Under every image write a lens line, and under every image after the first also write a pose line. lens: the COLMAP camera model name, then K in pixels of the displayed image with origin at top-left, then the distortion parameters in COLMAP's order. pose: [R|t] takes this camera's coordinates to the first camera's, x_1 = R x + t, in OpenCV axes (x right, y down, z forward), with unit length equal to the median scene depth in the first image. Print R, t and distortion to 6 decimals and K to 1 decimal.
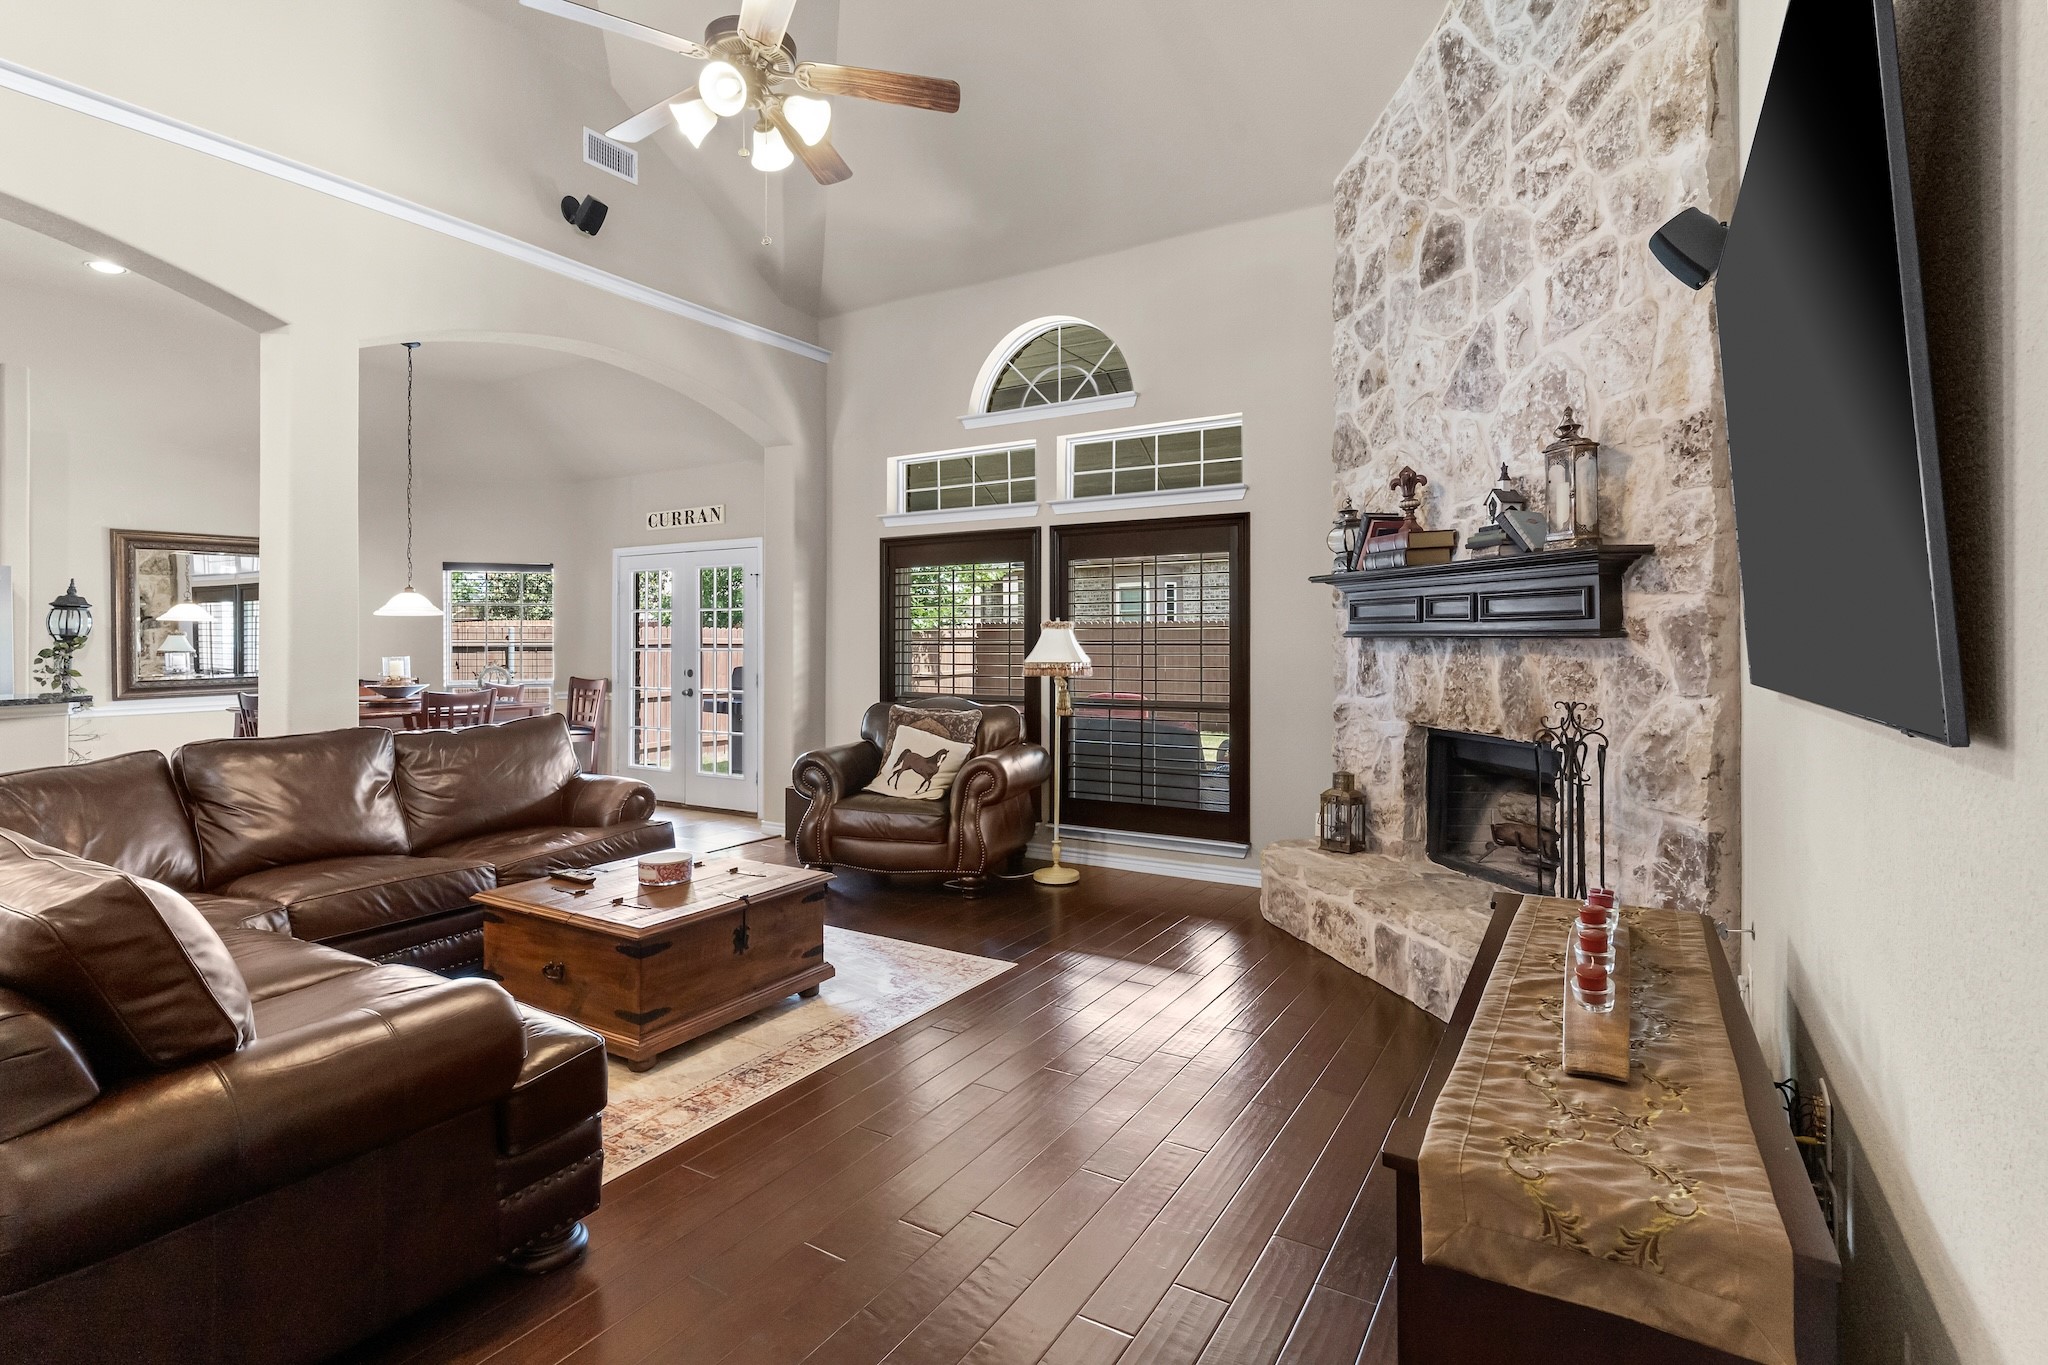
lens RADIAL K [[995.6, 0, 1028.4], [0, 995.6, 645.6], [0, 0, 1]] dist [0.002202, 0.001000]
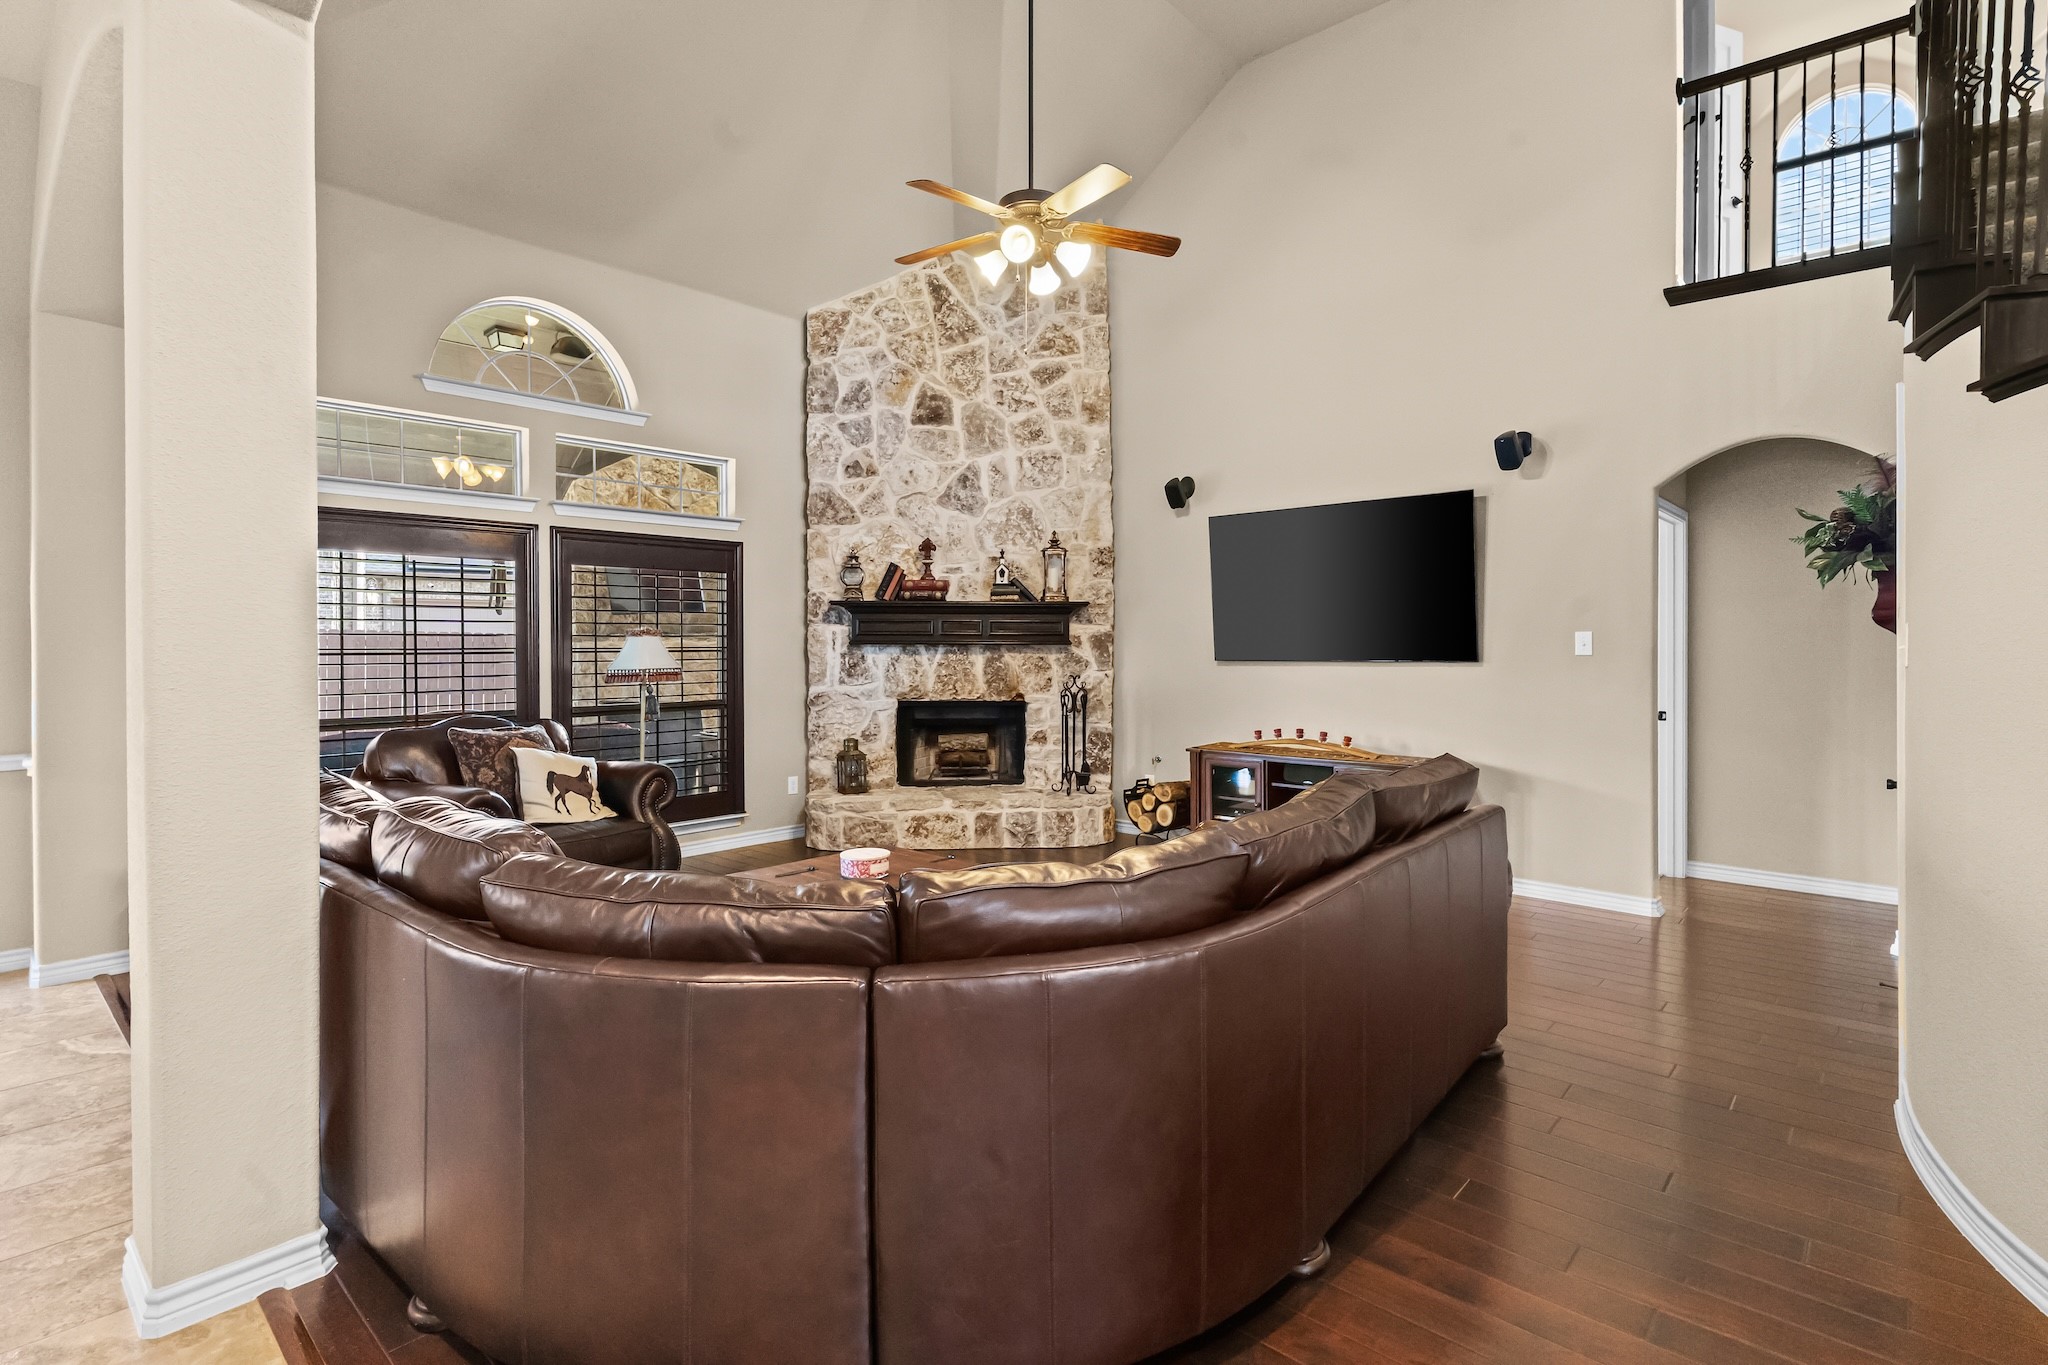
lens RADIAL K [[995.6, 0, 1026.3], [0, 995.6, 666.9], [0, 0, 1]] dist [0.002202, 0.001000]
pose [[0.187714, -0.021792, 0.981982, -1.239541], [0.008777, 0.999751, 0.020509, -0.003781], [-0.982185, 0.004769, 0.187858, 0.574673]]
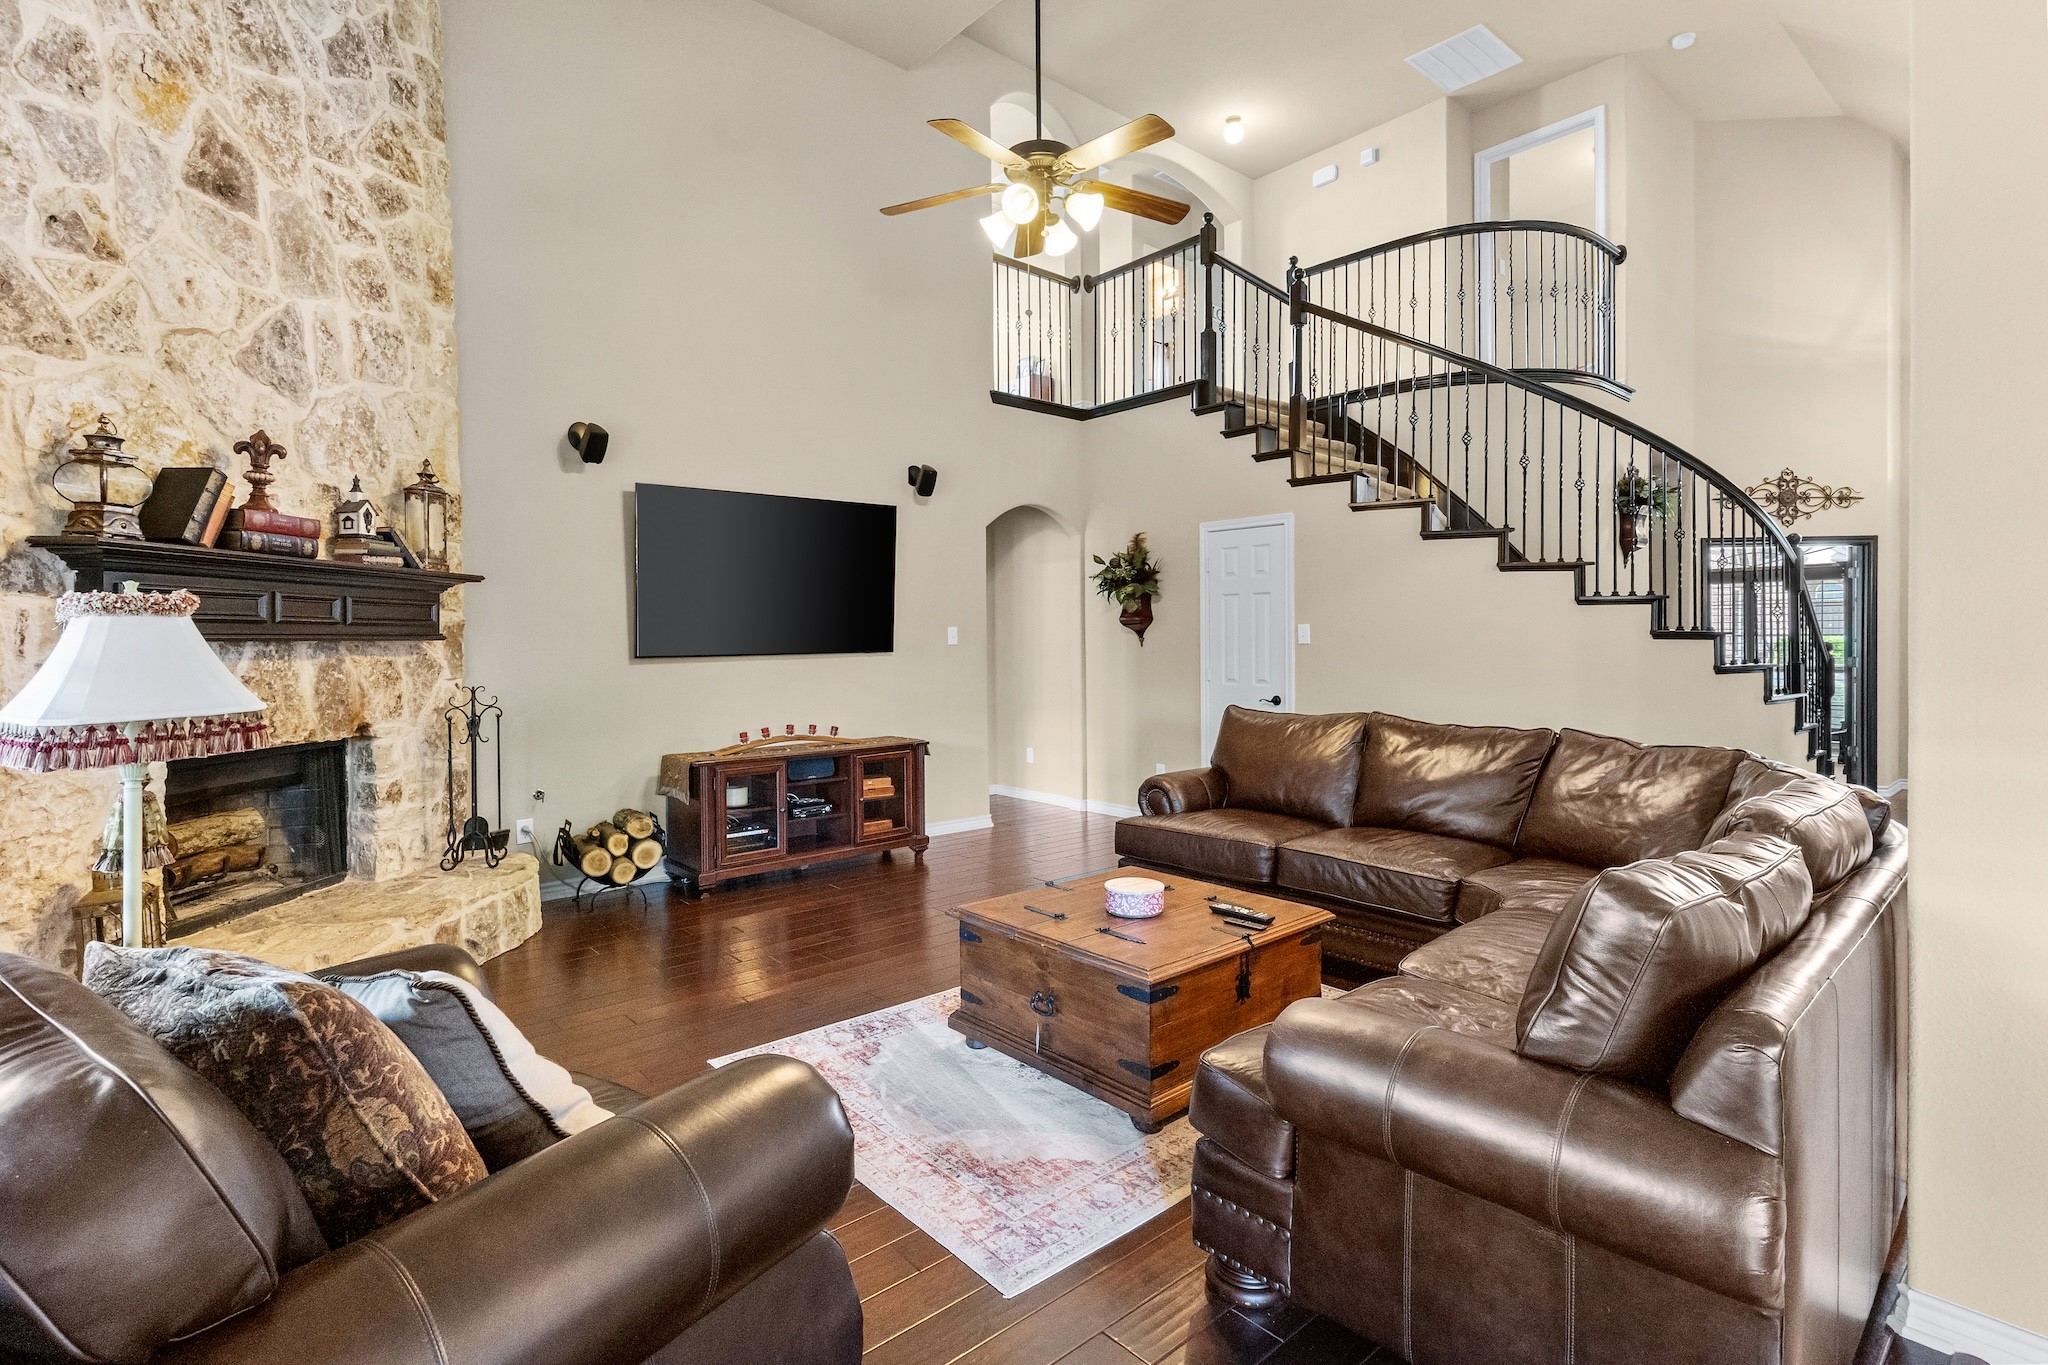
lens RADIAL K [[995.6, 0, 1046.3], [0, 995.6, 659.8], [0, 0, 1]] dist [0.002202, 0.001000]
pose [[-0.955355, 0.001271, 0.295457, -0.501022], [0.010922, 0.999459, 0.031017, -0.011592], [-0.295257, 0.032859, -0.954853, 1.689096]]
